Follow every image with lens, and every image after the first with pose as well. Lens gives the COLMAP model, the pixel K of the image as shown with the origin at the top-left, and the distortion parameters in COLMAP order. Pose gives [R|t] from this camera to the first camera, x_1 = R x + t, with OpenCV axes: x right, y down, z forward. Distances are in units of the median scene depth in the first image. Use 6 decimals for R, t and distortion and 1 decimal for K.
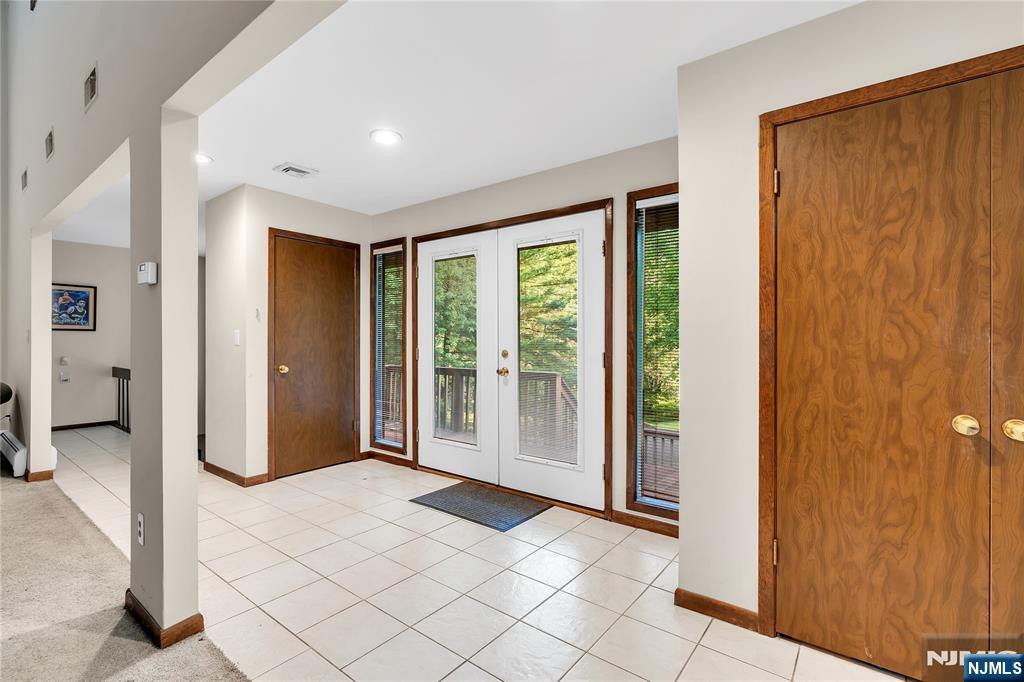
lens RADIAL K [[460.9, 0, 515.4], [0, 460.9, 338.5], [0, 0, 1]] dist [-0.012191, 0.004791]
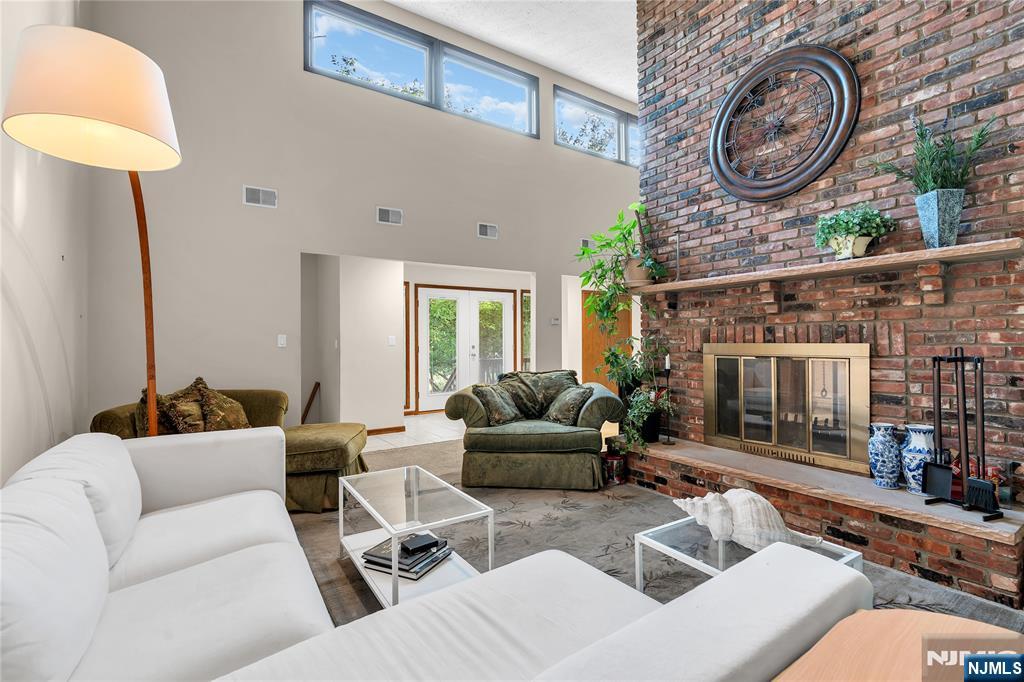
lens RADIAL K [[460.9, 0, 507.5], [0, 460.9, 338.4], [0, 0, 1]] dist [-0.012191, 0.004791]
pose [[0.326683, -0.003674, 0.945127, -2.694376], [0.006518, 0.999977, 0.001635, -0.015027], [-0.945111, 0.005626, 0.326700, 0.141660]]
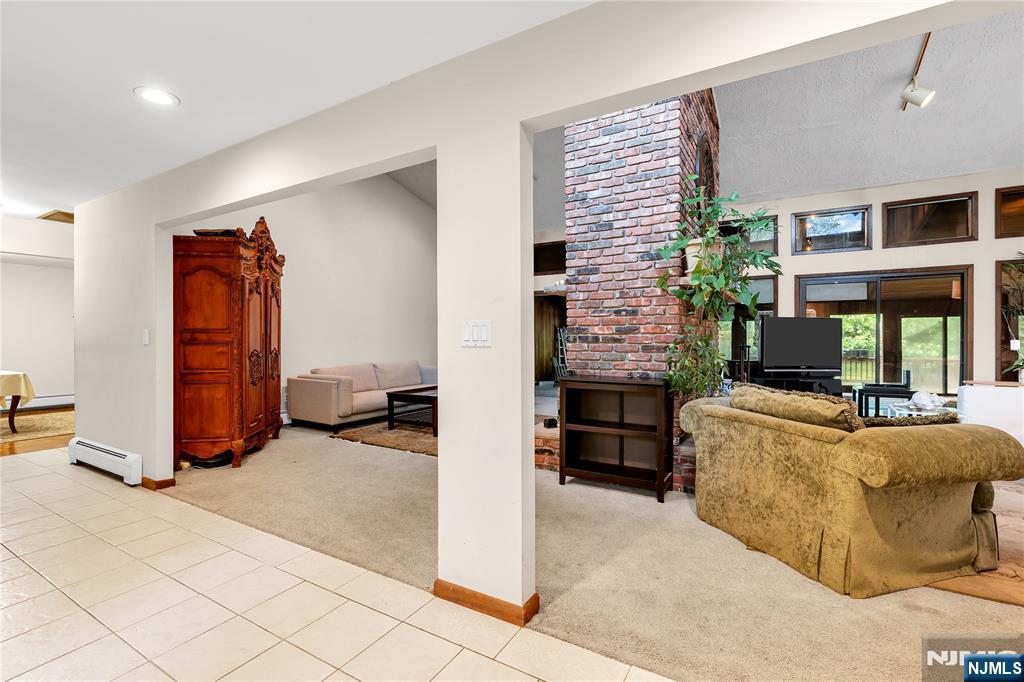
lens RADIAL K [[460.9, 0, 513.6], [0, 460.9, 341.4], [0, 0, 1]] dist [-0.012191, 0.004791]
pose [[-0.992747, -0.001571, -0.120211, -0.491932], [-0.001897, 0.999995, 0.002598, 0.003655], [0.120206, 0.002808, -0.992745, 1.433630]]
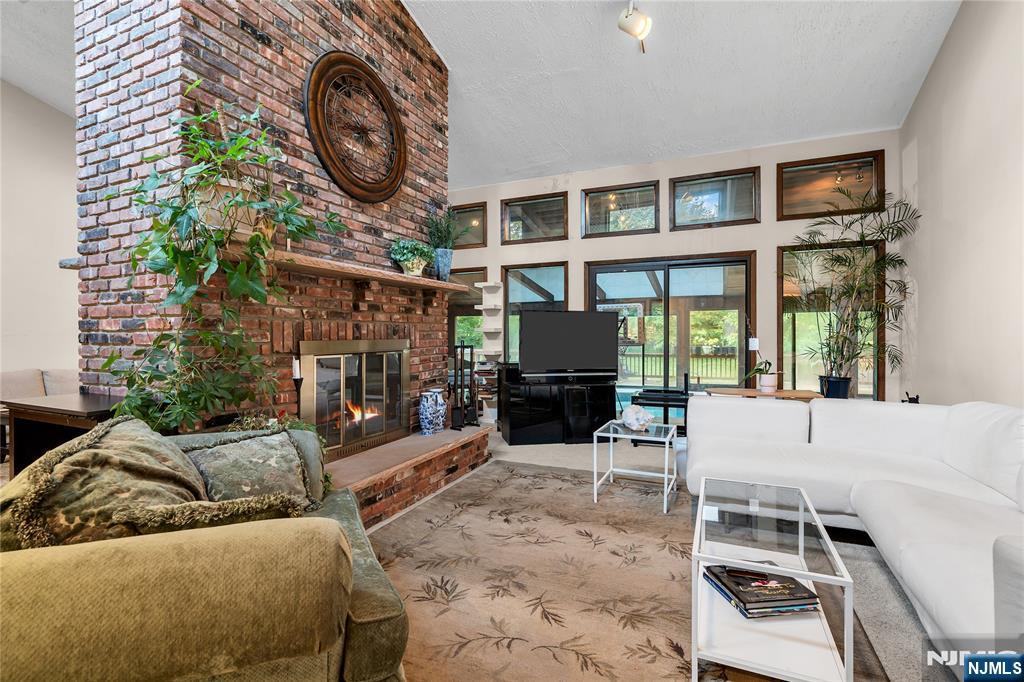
lens RADIAL K [[460.9, 0, 514.4], [0, 460.9, 337.5], [0, 0, 1]] dist [-0.012191, 0.004791]
pose [[-0.970598, 0.000484, -0.240708, -1.473155], [0.000014, 0.999998, 0.001954, -0.004988], [0.240708, 0.001893, -0.970596, 1.145102]]
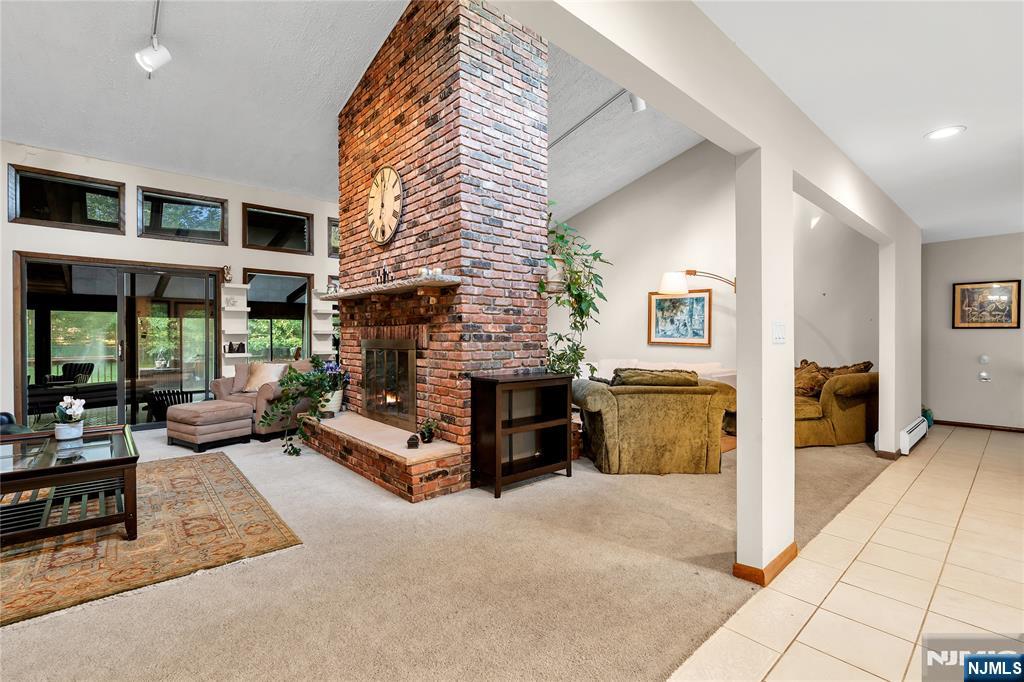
lens RADIAL K [[460.9, 0, 512.4], [0, 460.9, 339.0], [0, 0, 1]] dist [-0.012191, 0.004791]
pose [[-0.187254, 0.001029, -0.982311, 0.389041], [0.002742, 0.999996, 0.000525, 0.003123], [0.982308, -0.002595, -0.187256, 0.392334]]
